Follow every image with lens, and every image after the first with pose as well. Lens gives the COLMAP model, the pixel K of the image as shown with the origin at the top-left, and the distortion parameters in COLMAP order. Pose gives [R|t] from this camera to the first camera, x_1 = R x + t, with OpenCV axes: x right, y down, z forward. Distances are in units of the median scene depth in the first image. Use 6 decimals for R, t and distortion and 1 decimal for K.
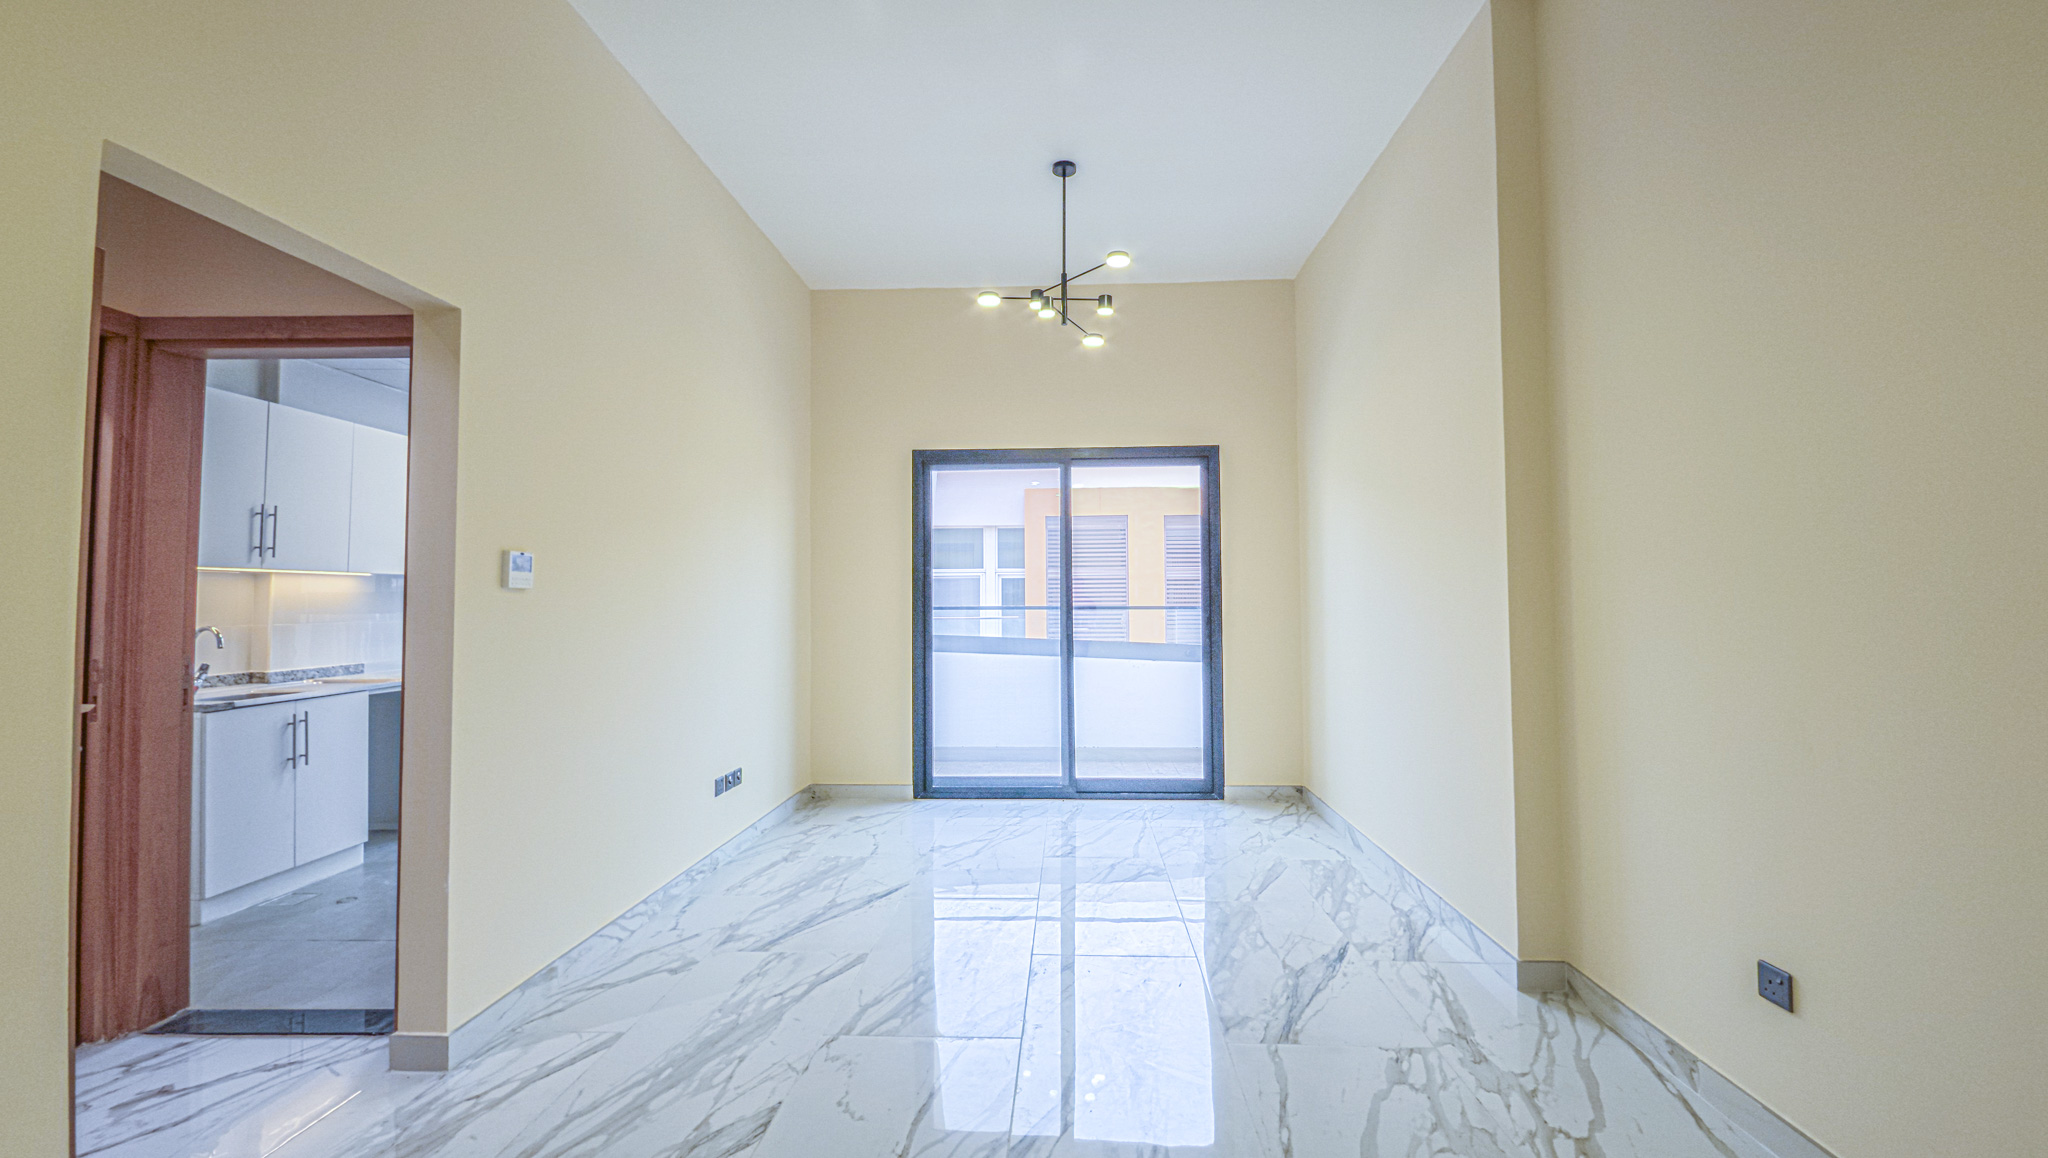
lens RADIAL K [[851.7, 0, 1038.6], [0, 851.7, 564.0], [0, 0, 1]] dist [0.021411, -0.000135]
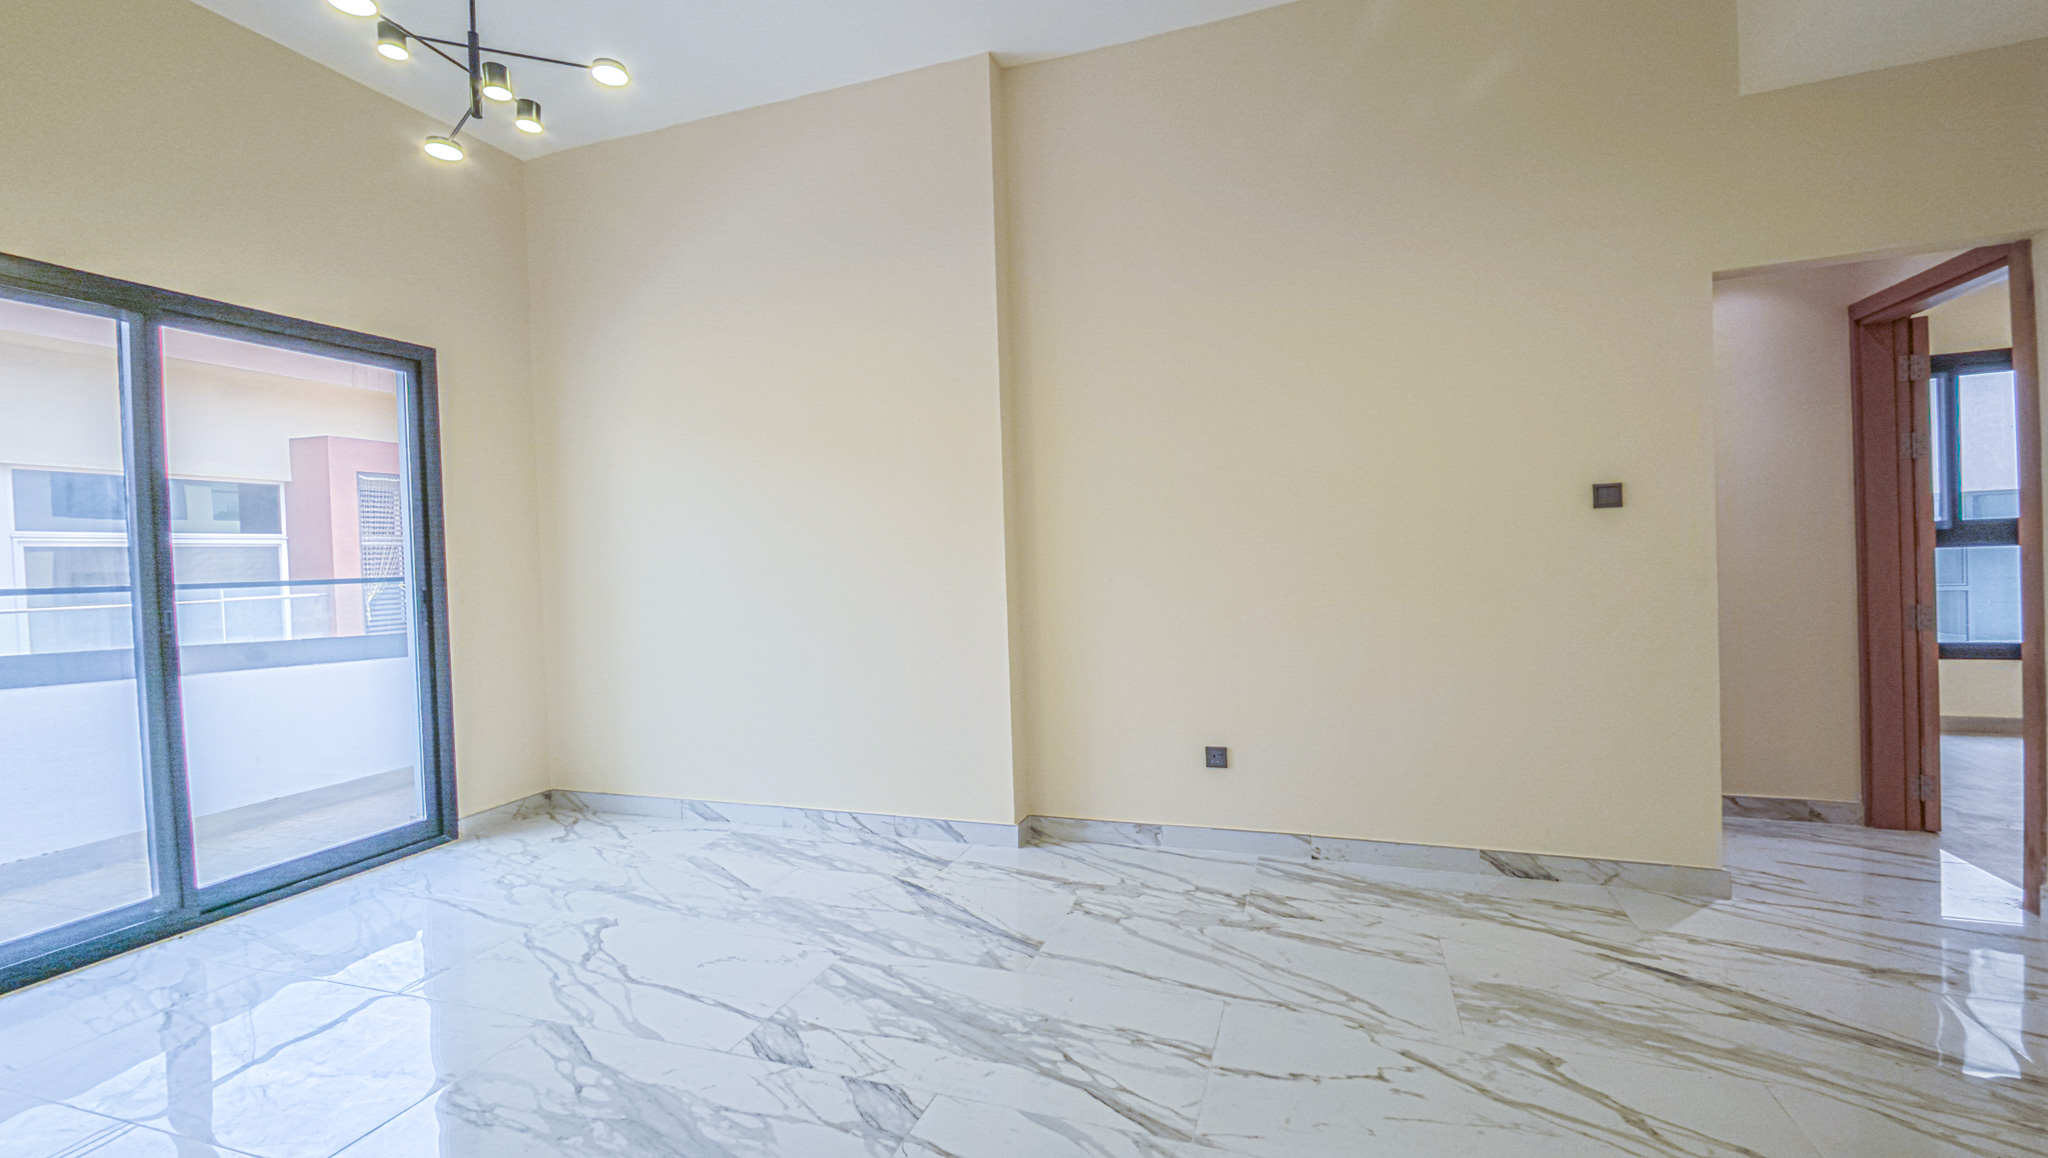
lens RADIAL K [[861.2, 0, 1017.4], [0, 861.2, 569.7], [0, 0, 1]] dist [0.016710, -0.000073]
pose [[0.299922, -0.024490, 0.953649, -0.451147], [-0.006060, 0.999601, 0.027576, 0.028394], [-0.953944, -0.014050, 0.299654, 0.419475]]
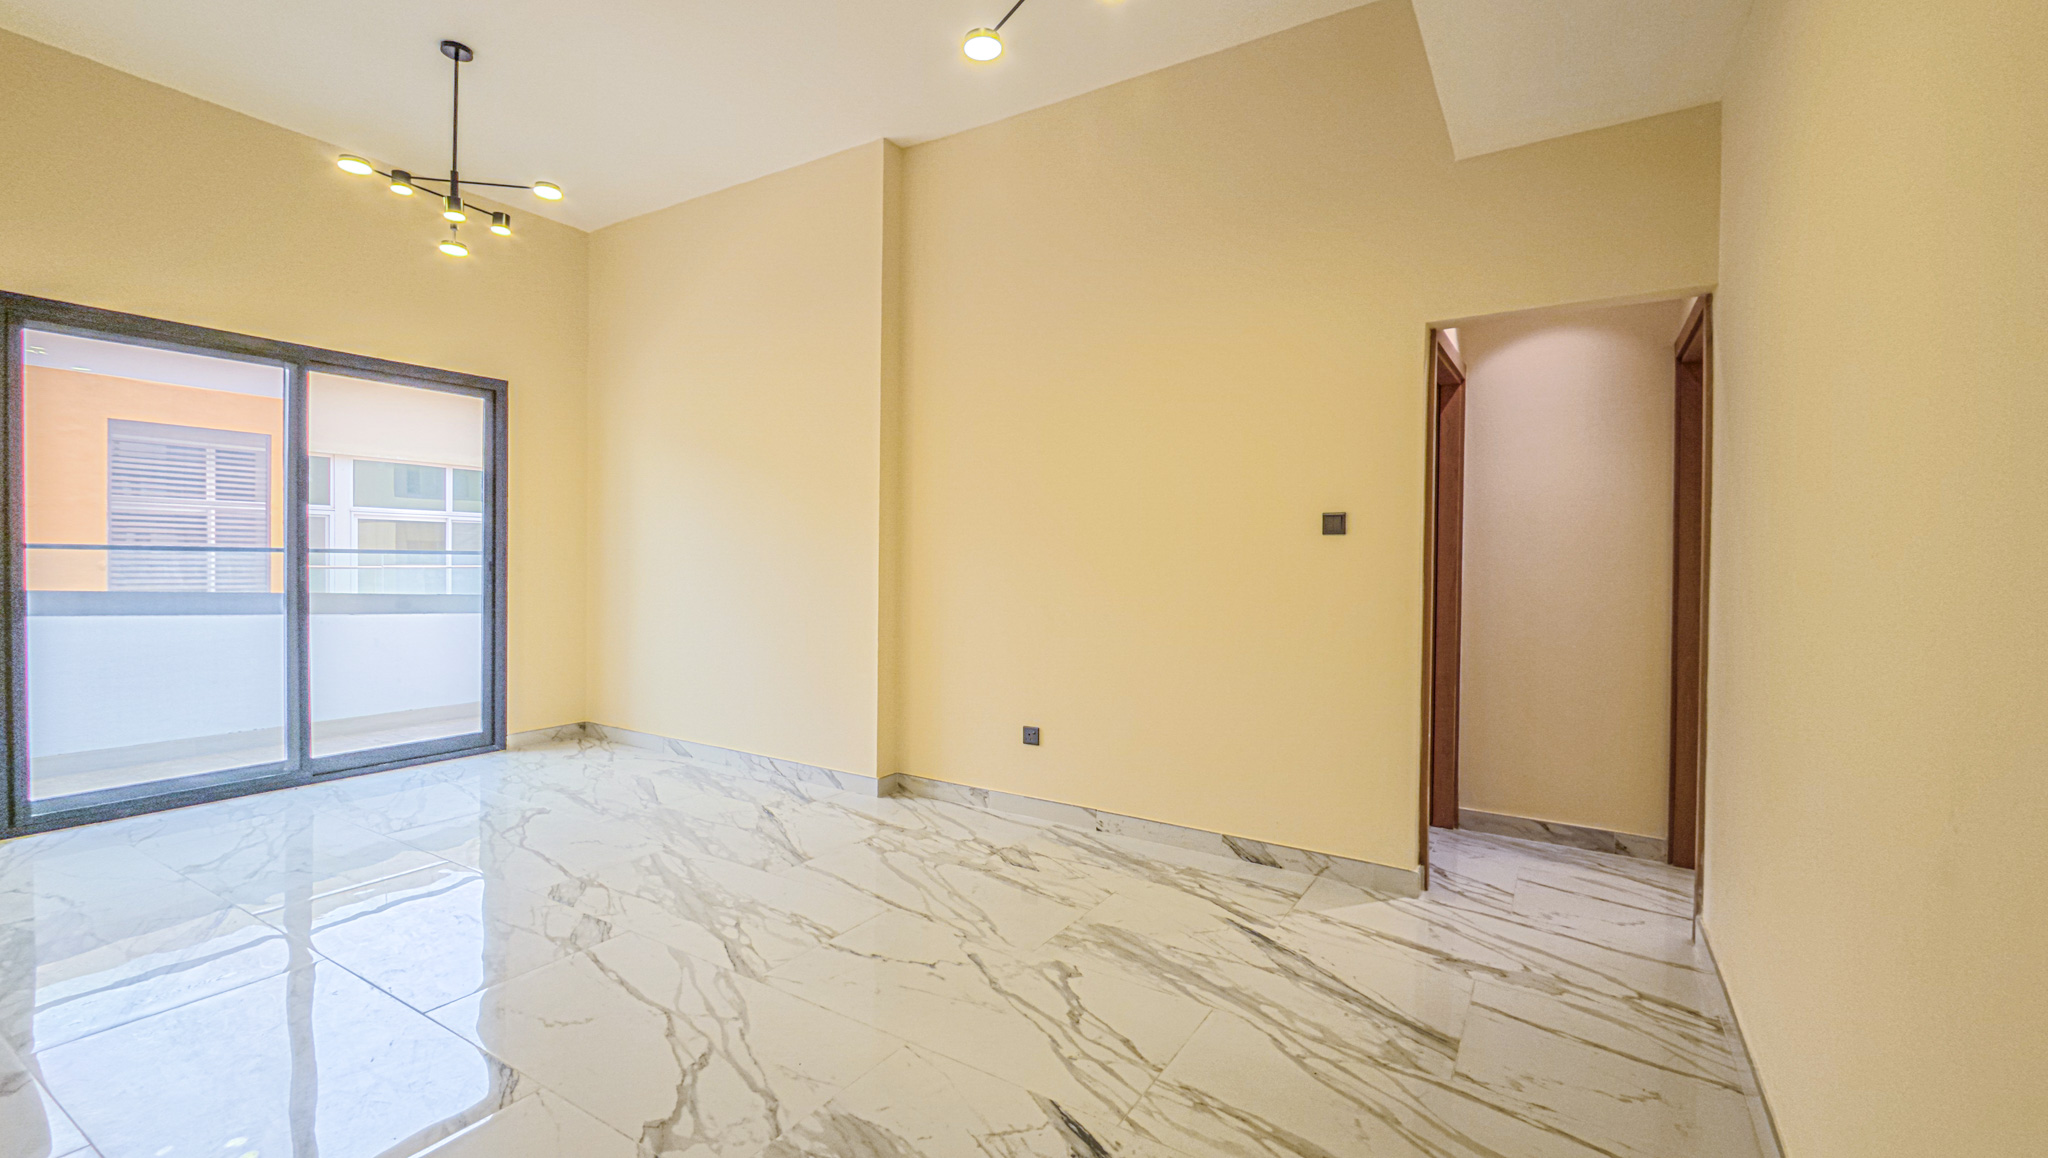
lens RADIAL K [[853.0, 0, 1018.9], [0, 853.0, 573.1], [0, 0, 1]] dist [0.013666, 0.000148]
pose [[0.501964, -0.006838, 0.864861, -0.438350], [-0.049095, 0.998131, 0.036386, 0.014230], [-0.863494, -0.060725, 0.500690, 0.020883]]
